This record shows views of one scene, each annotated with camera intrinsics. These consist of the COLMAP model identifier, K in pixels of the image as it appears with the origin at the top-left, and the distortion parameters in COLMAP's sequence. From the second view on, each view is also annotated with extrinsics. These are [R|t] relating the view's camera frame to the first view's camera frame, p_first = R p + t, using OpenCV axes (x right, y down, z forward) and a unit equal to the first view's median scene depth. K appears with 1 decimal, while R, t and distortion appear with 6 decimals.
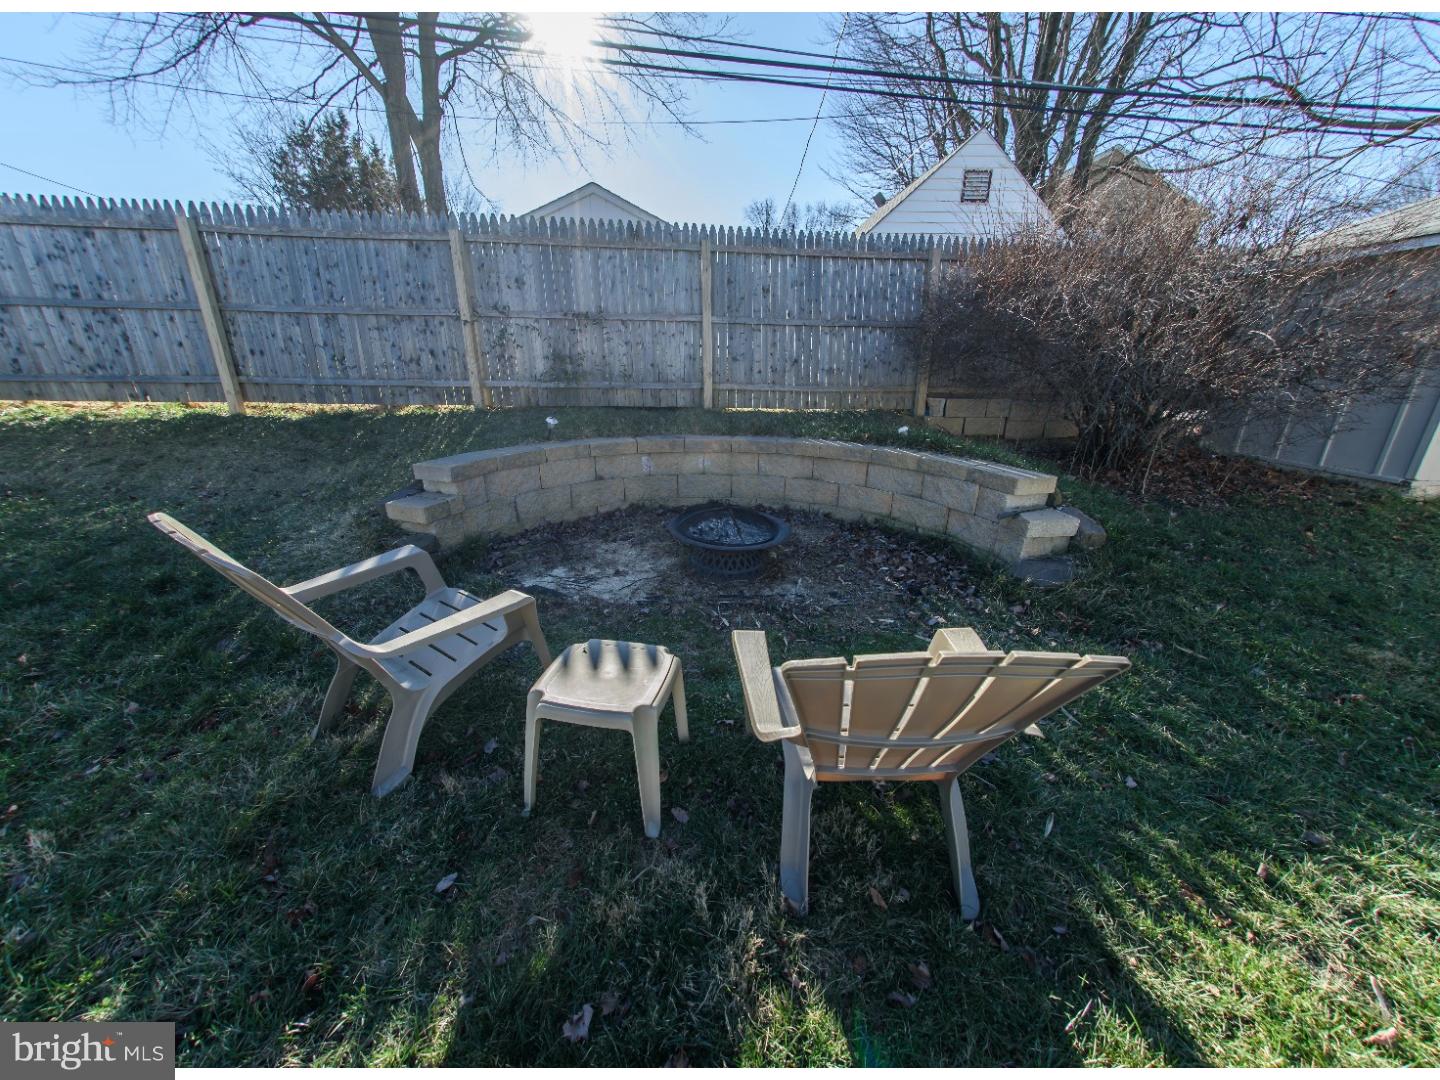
lens RADIAL K [[518.0, 0, 745.3], [0, 518.0, 540.4], [0, 0, 1]] dist [0.001003, 0.000077]
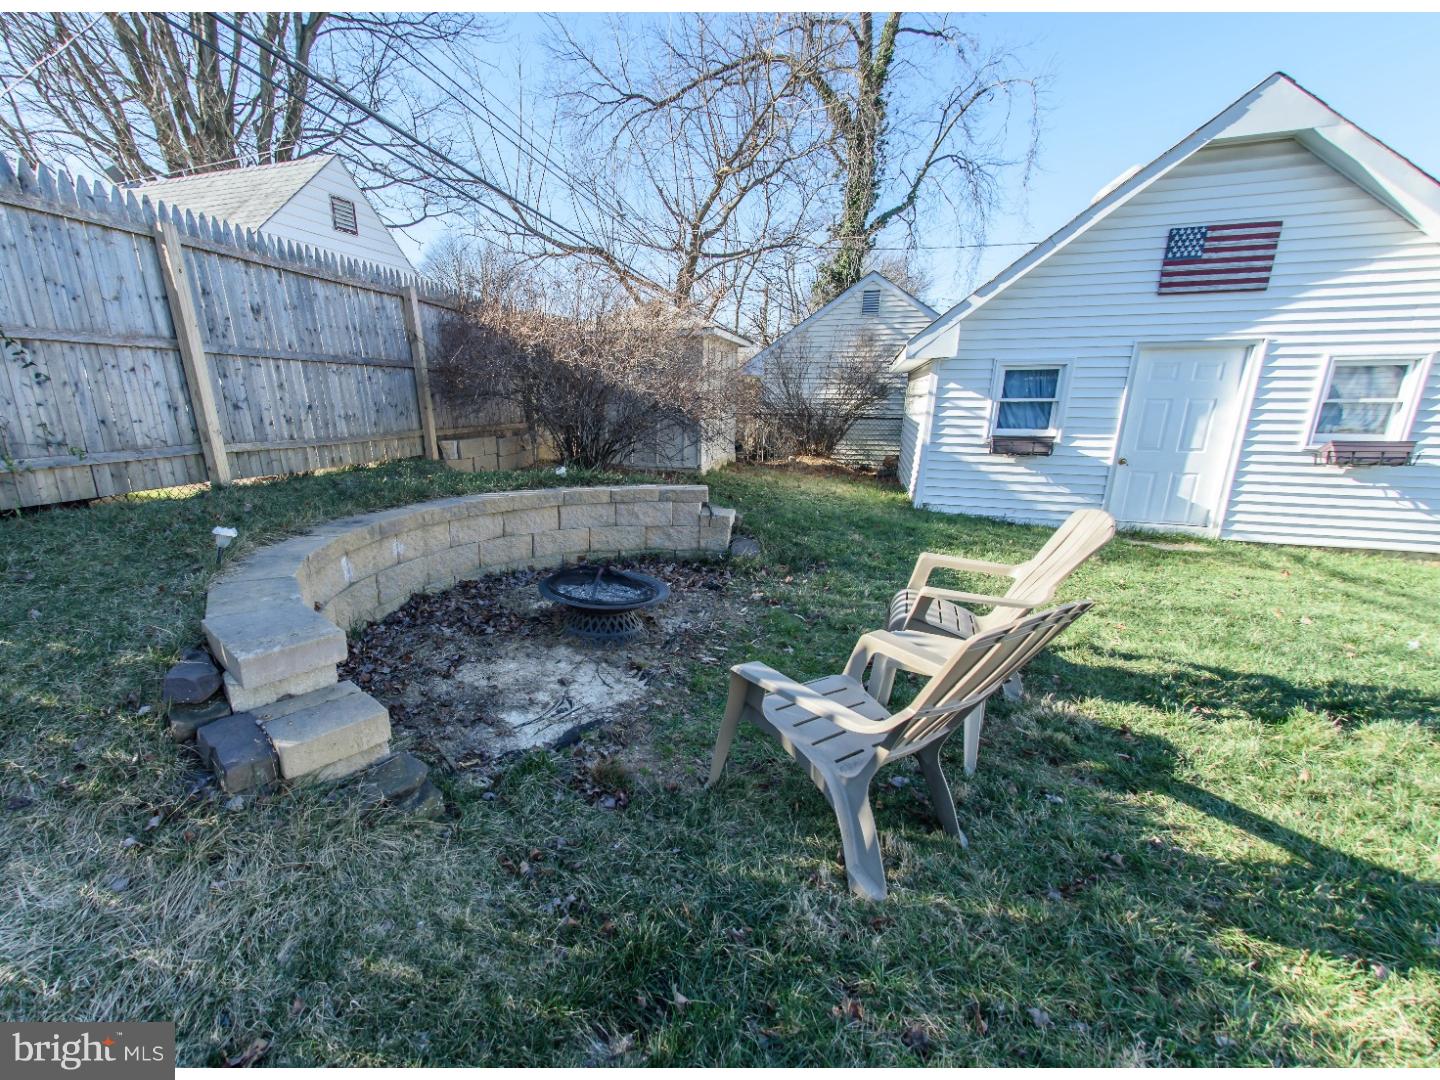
lens RADIAL K [[534.3, 0, 716.1], [0, 534.3, 543.0], [0, 0, 1]] dist [-0.008537, 0.000145]
pose [[0.412350, -0.245001, 0.877463, -0.536905], [0.300344, 0.945872, 0.122960, -0.110865], [-0.860094, 0.212838, 0.463615, 0.255343]]
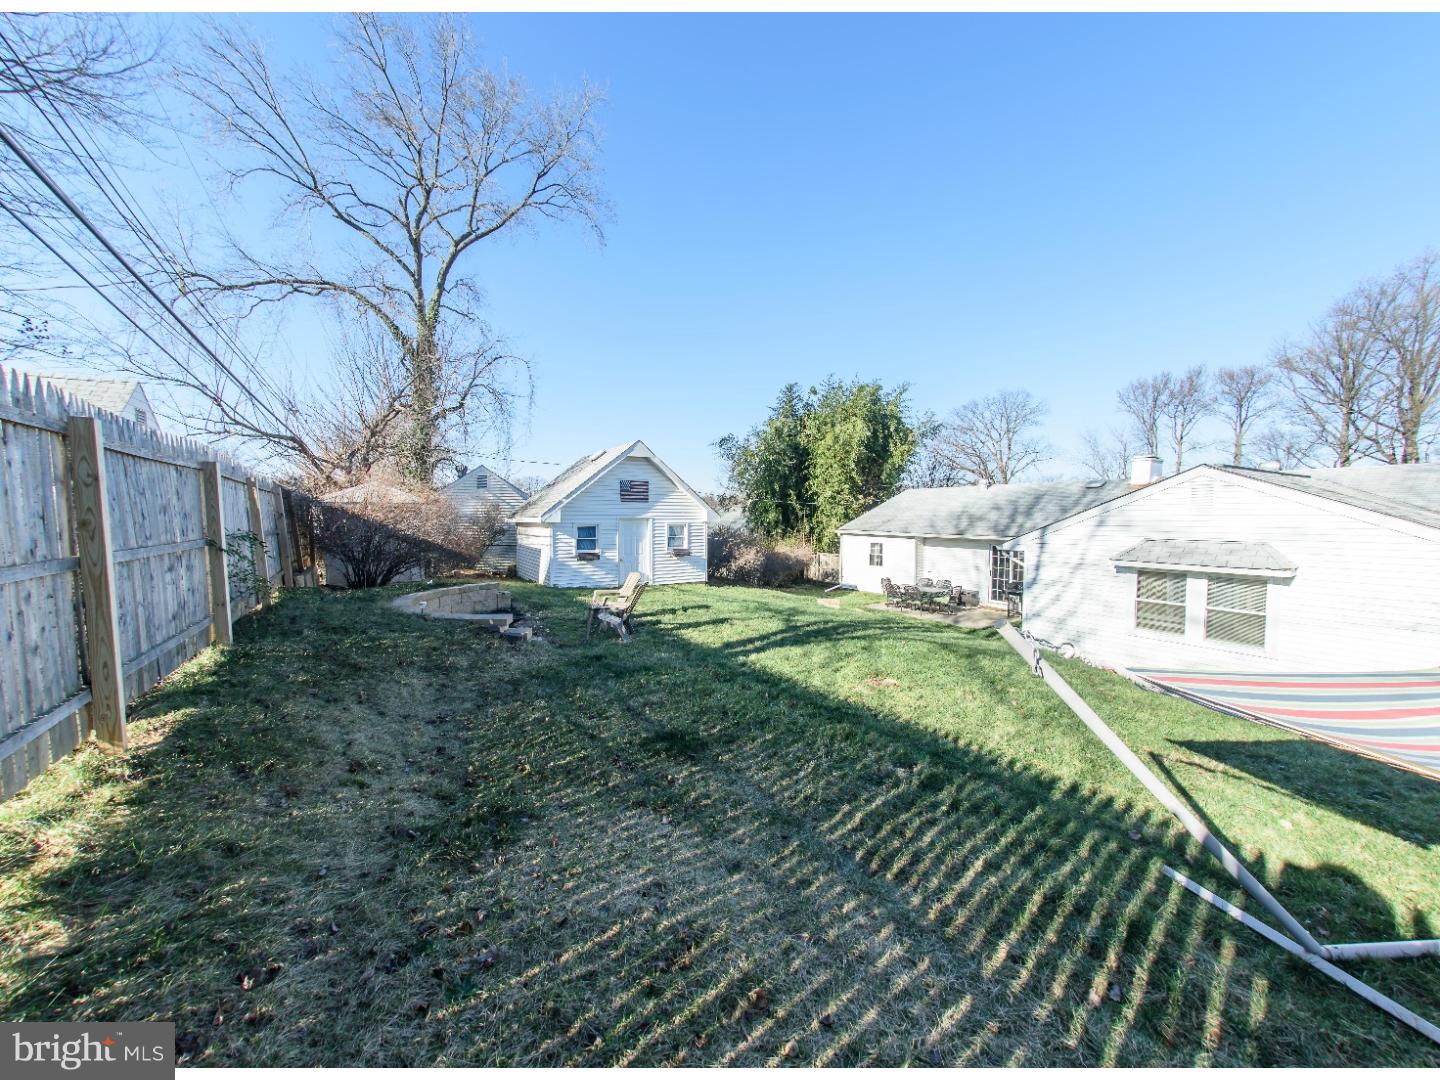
lens RADIAL K [[534.3, 0, 716.1], [0, 534.3, 543.0], [0, 0, 1]] dist [-0.008537, 0.000145]
pose [[-0.476971, -0.055436, 0.877169, -2.251181], [0.283315, 0.935040, 0.213149, -0.501589], [-0.832004, 0.350181, -0.430282, 0.890534]]
